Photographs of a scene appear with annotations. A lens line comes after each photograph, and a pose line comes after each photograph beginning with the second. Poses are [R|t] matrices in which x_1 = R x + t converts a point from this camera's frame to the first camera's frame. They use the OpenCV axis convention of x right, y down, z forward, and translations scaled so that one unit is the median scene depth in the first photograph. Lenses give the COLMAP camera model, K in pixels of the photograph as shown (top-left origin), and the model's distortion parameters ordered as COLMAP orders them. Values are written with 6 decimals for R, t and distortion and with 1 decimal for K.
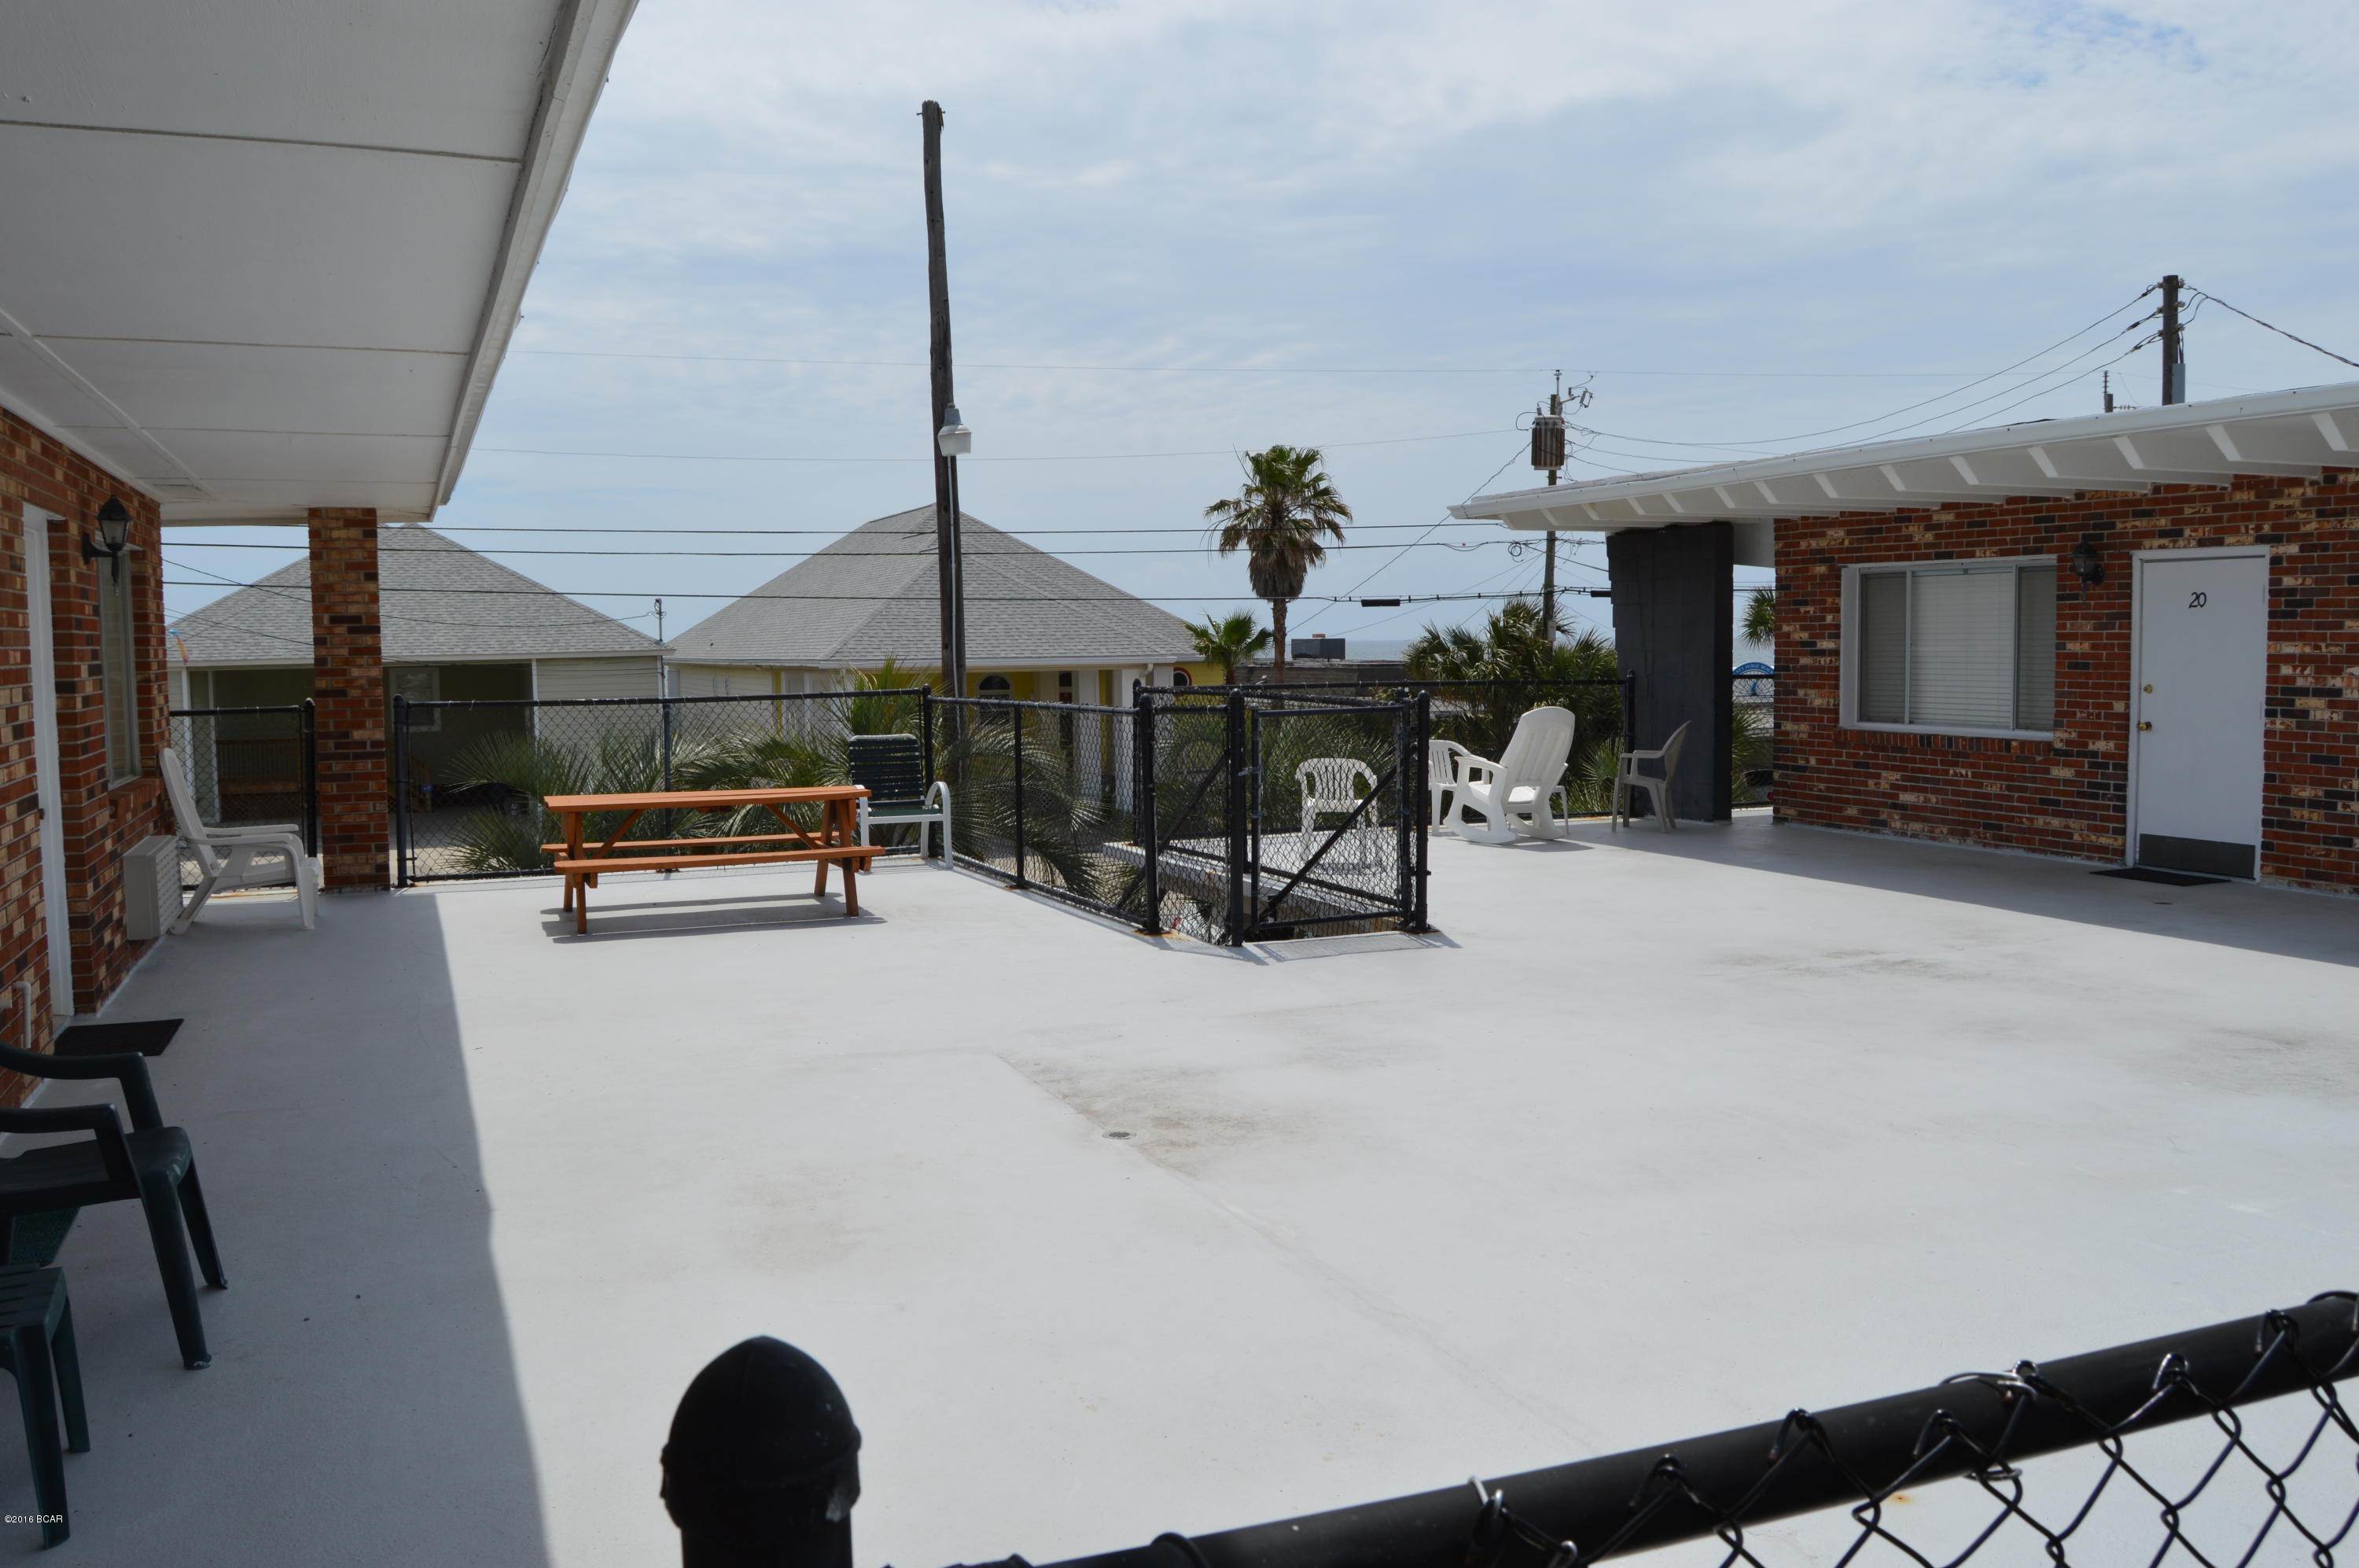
lens RADIAL K [[1875.8, 0, 1169.6], [0, 1875.8, 786.8], [0, 0, 1]] dist [-0.092796, 0.035403]
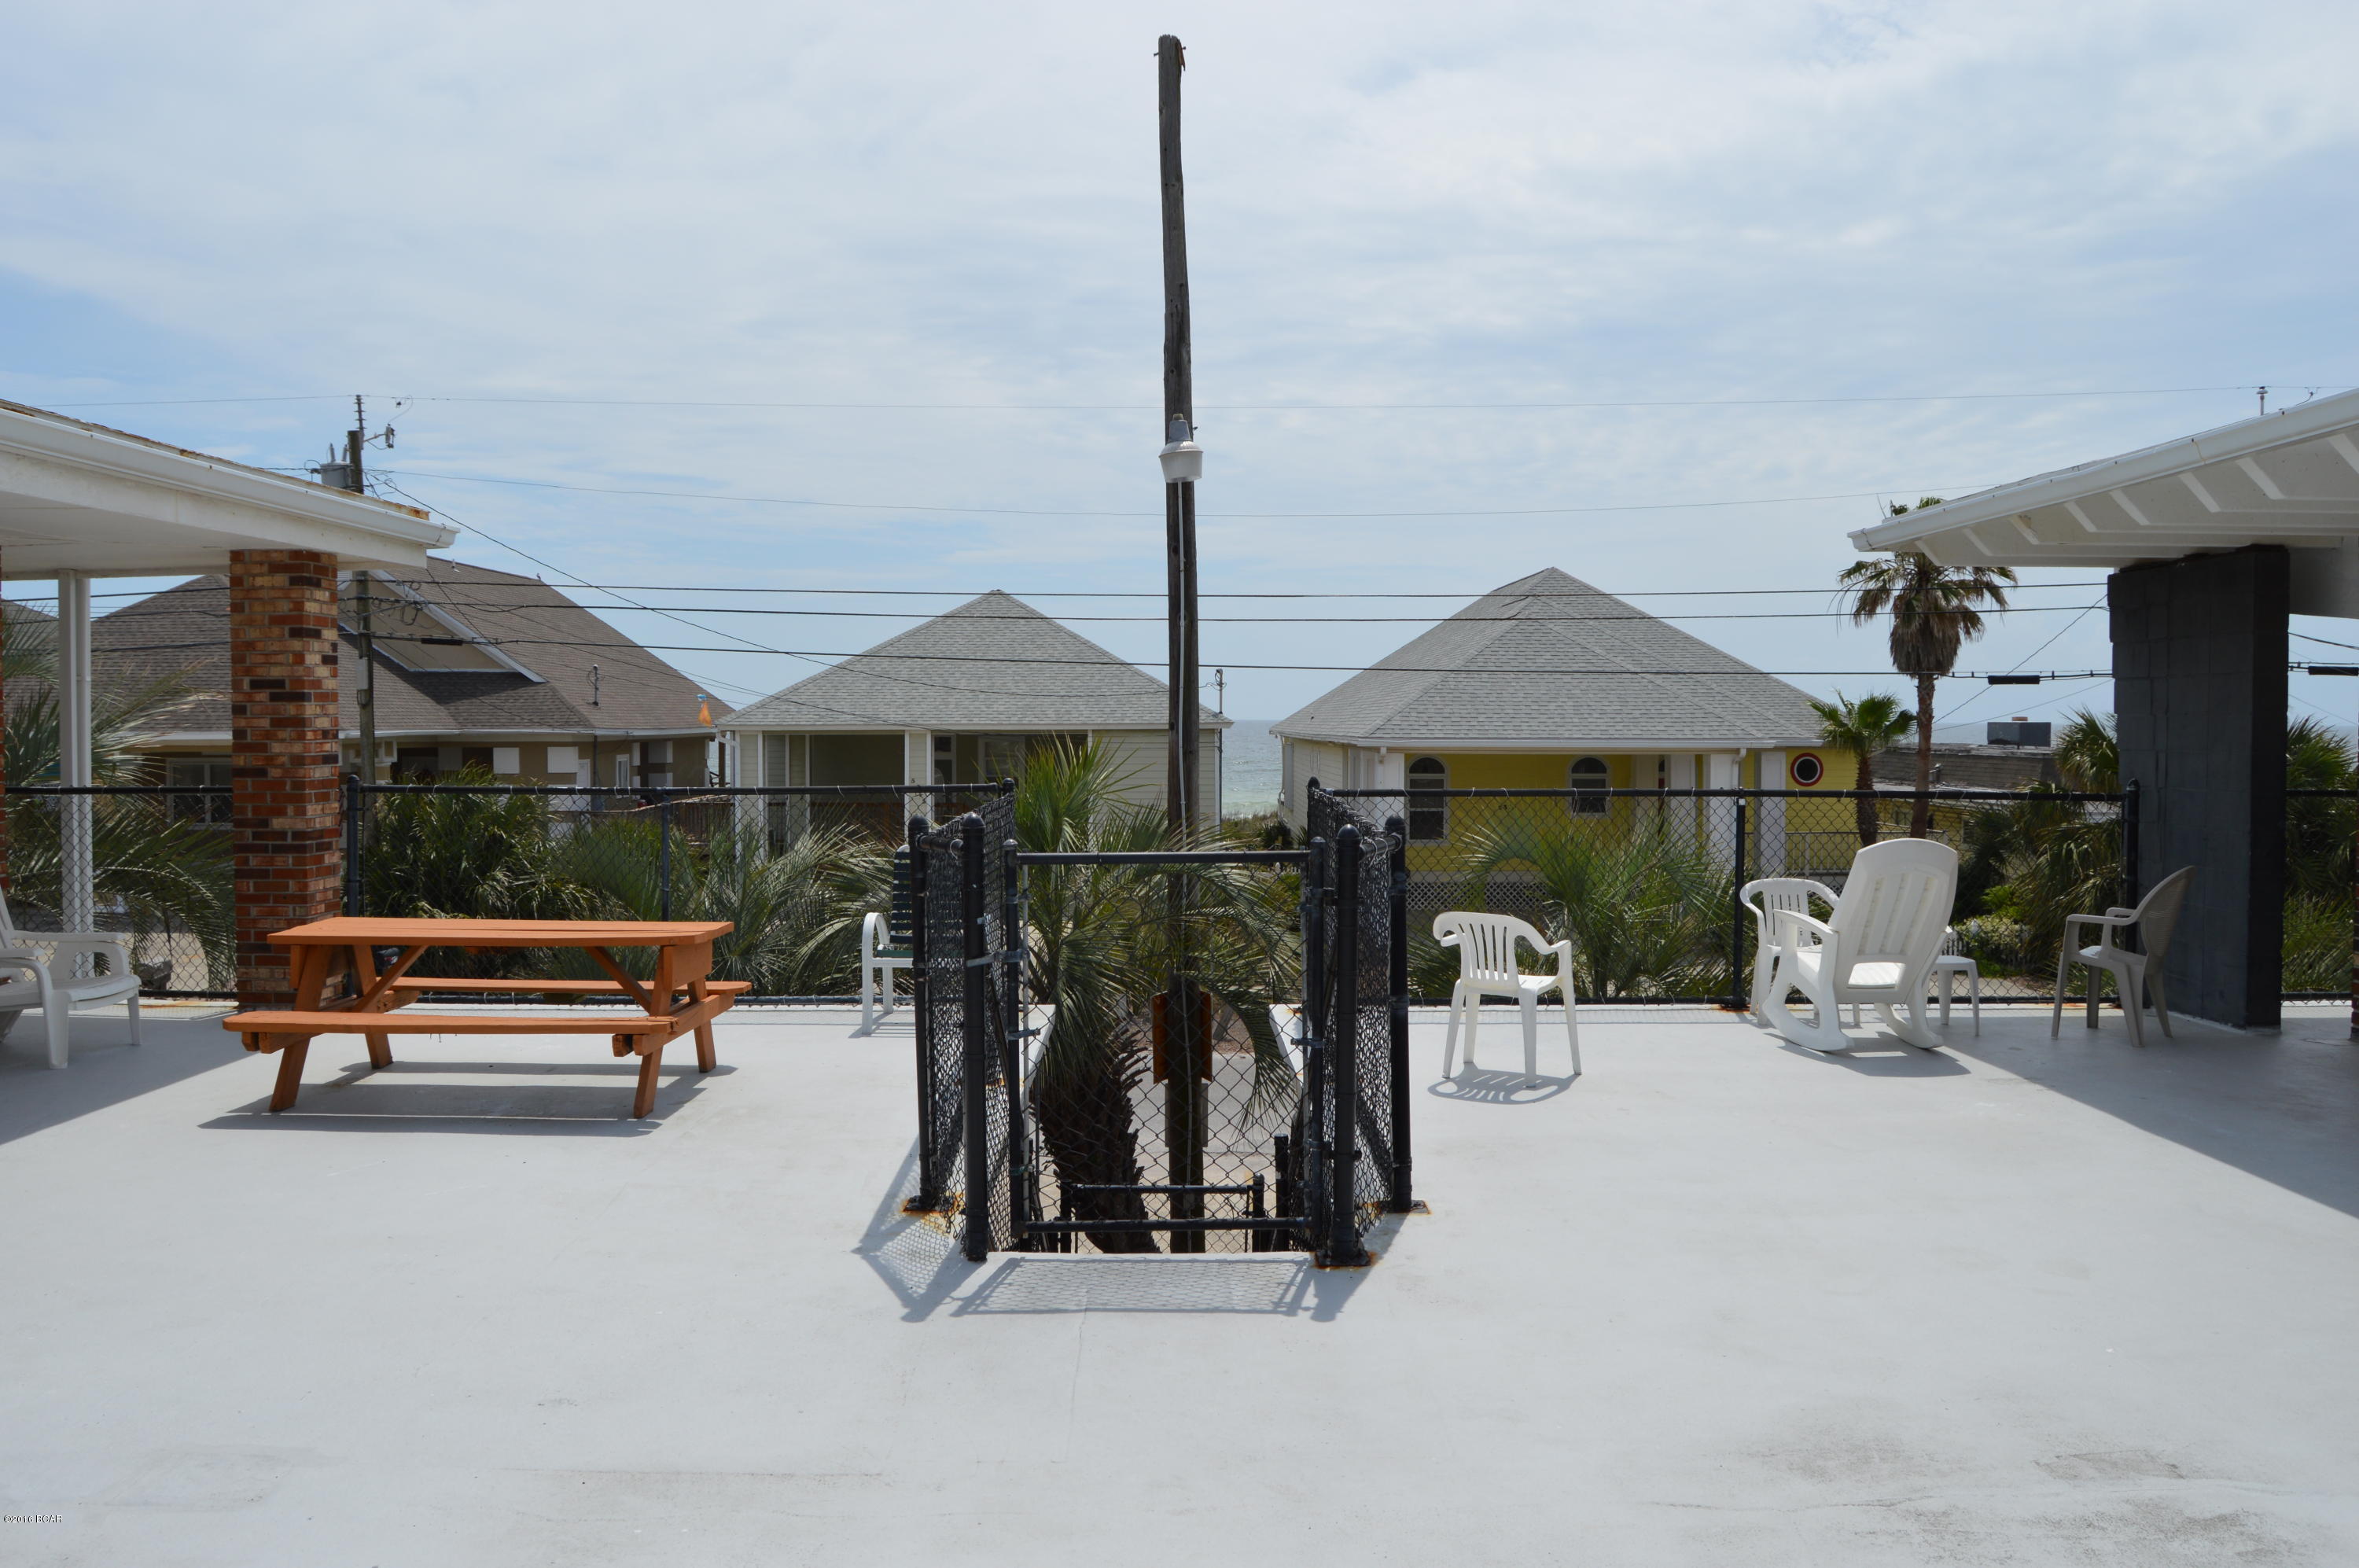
lens RADIAL K [[1875.8, 0, 1181.2], [0, 1875.8, 790.1], [0, 0, 1]] dist [-0.092796, 0.035403]
pose [[0.925220, 0.027279, -0.378450, 0.071985], [-0.041679, 0.998683, -0.029910, -0.010234], [0.377135, 0.043446, 0.925139, 0.112705]]
